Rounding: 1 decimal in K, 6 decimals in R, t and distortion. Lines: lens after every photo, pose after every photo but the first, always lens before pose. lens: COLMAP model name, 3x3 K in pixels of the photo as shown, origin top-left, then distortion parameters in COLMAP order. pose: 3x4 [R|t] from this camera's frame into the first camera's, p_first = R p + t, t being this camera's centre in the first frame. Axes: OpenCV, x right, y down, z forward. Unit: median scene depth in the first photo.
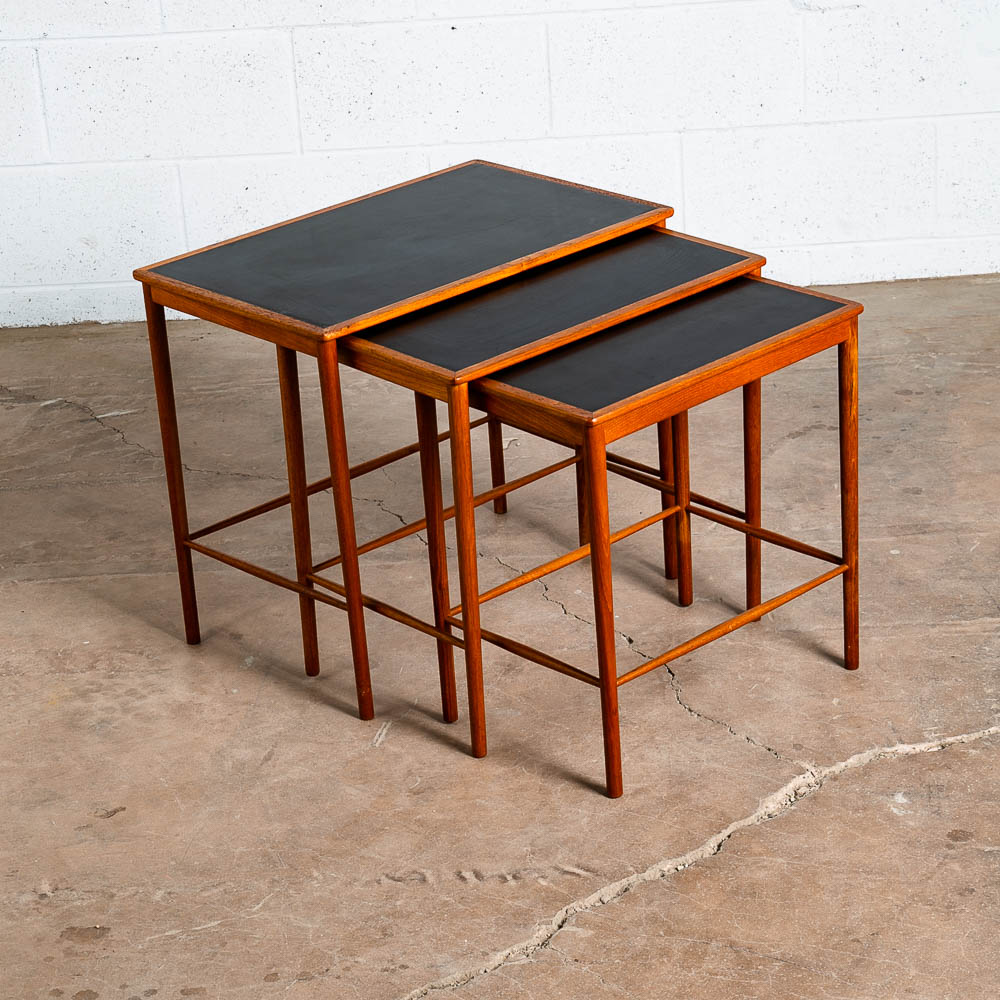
lens RADIAL K [[2771.3, 0, 500.0], [0, 2771.3, 500.0], [0, 0, 1]] dist [0.195977, -0.145416]
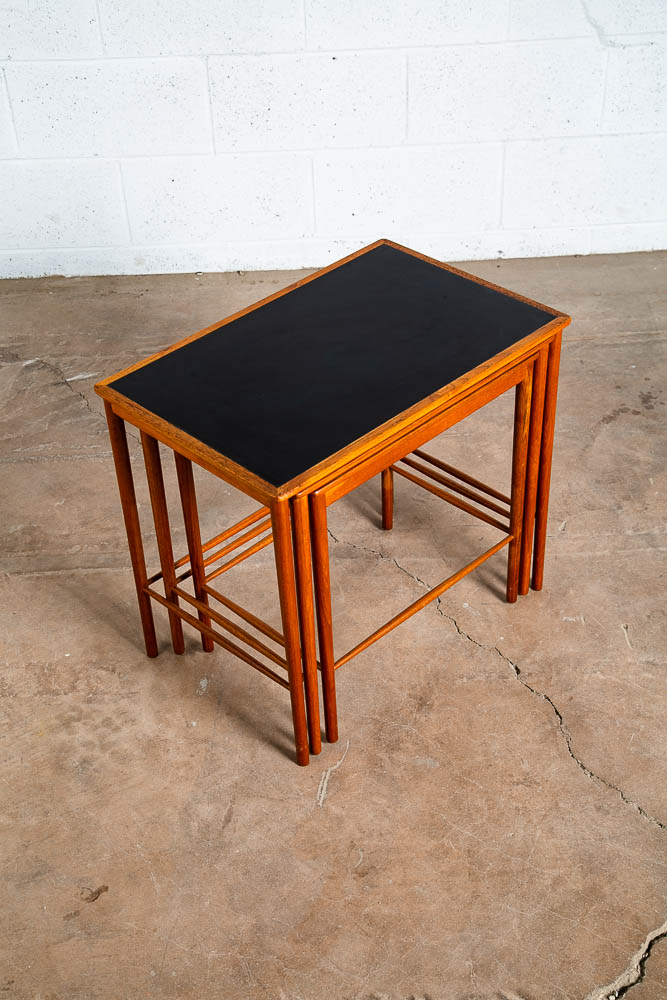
lens RADIAL K [[1350.6, 0, 335.8], [0, 1350.6, 510.2], [0, 0, 1]] dist [0.126414, 0.061919]
pose [[0.998766, -0.002469, 0.049607, -0.063789], [-0.010242, 0.967059, 0.254347, -0.172423], [-0.048600, -0.254542, 0.965840, 0.458495]]
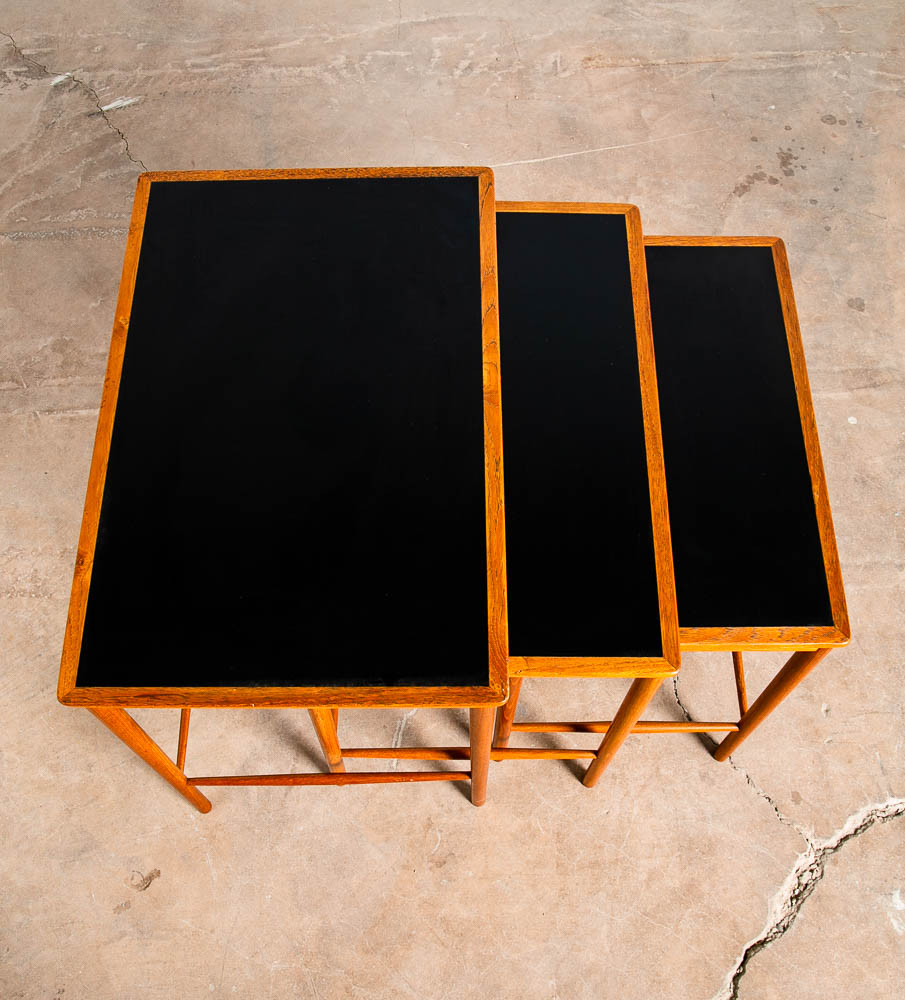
lens RADIAL K [[1096.7, 0, 454.1], [0, 1096.7, 478.1], [0, 0, 1]] dist [-0.069433, 0.061325]
pose [[0.997564, -0.013125, 0.068509, -0.046922], [-0.033439, 0.771948, 0.634806, -0.248663], [-0.061218, -0.635551, 0.769628, 0.724076]]
